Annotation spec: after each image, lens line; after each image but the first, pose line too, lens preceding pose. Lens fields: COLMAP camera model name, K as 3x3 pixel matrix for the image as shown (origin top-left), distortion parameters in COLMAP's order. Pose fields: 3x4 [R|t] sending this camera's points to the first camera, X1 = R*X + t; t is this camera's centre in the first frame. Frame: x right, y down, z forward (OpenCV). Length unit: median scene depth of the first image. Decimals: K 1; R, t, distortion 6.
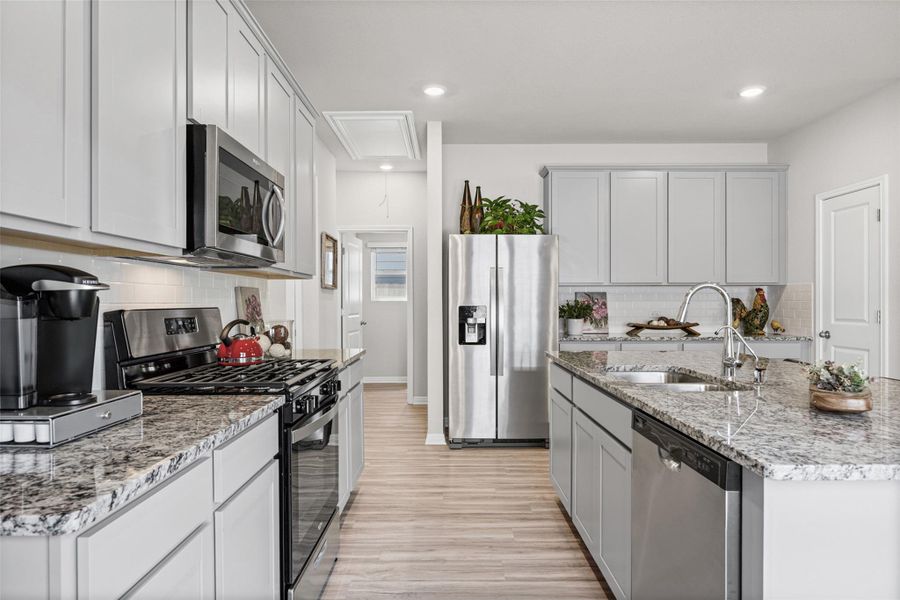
lens RADIAL K [[541.9, 0, 447.4], [0, 541.9, 298.9], [0, 0, 1]] dist [-0.000447, 0.000747]
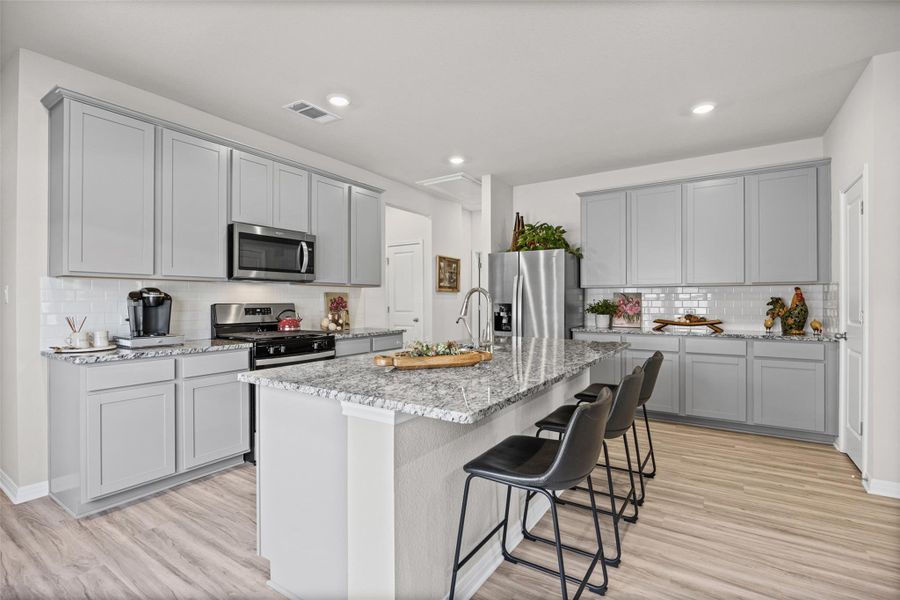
lens RADIAL K [[424.0, 0, 442.8], [0, 424.0, 295.7], [0, 0, 1]] dist [-0.012669, -0.001362]
pose [[0.828889, -0.005530, -0.559386, 0.495294], [0.002190, 0.999976, -0.006640, -0.000506], [0.559409, 0.004279, 0.828881, 0.005482]]
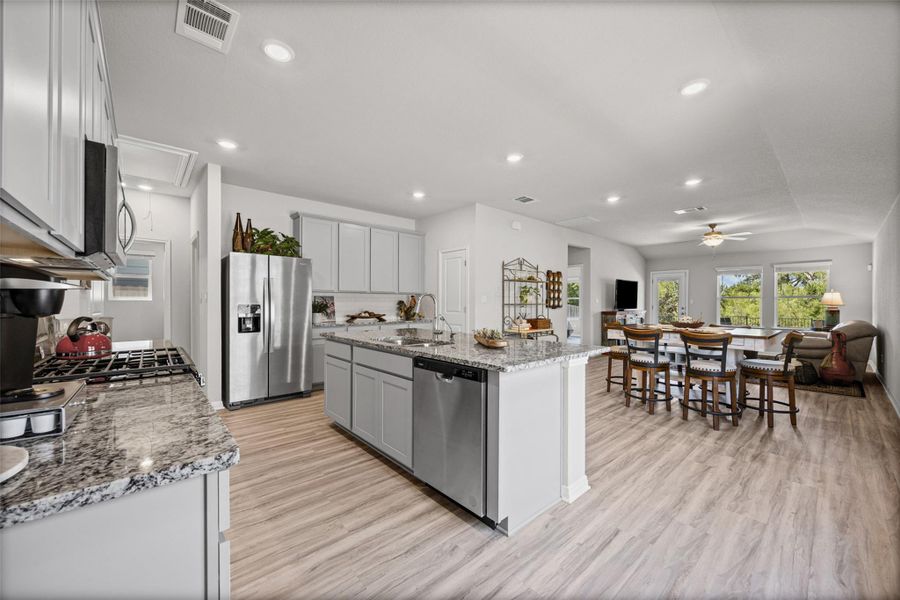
lens RADIAL K [[347.2, 0, 449.5], [0, 347.2, 300.5], [0, 0, 1]] dist [0.000741, -0.000016]
pose [[0.750003, 0.007378, 0.661394, -0.148132], [-0.007503, 0.999968, -0.002646, 0.000507], [-0.661392, -0.002978, 0.750034, -0.008405]]
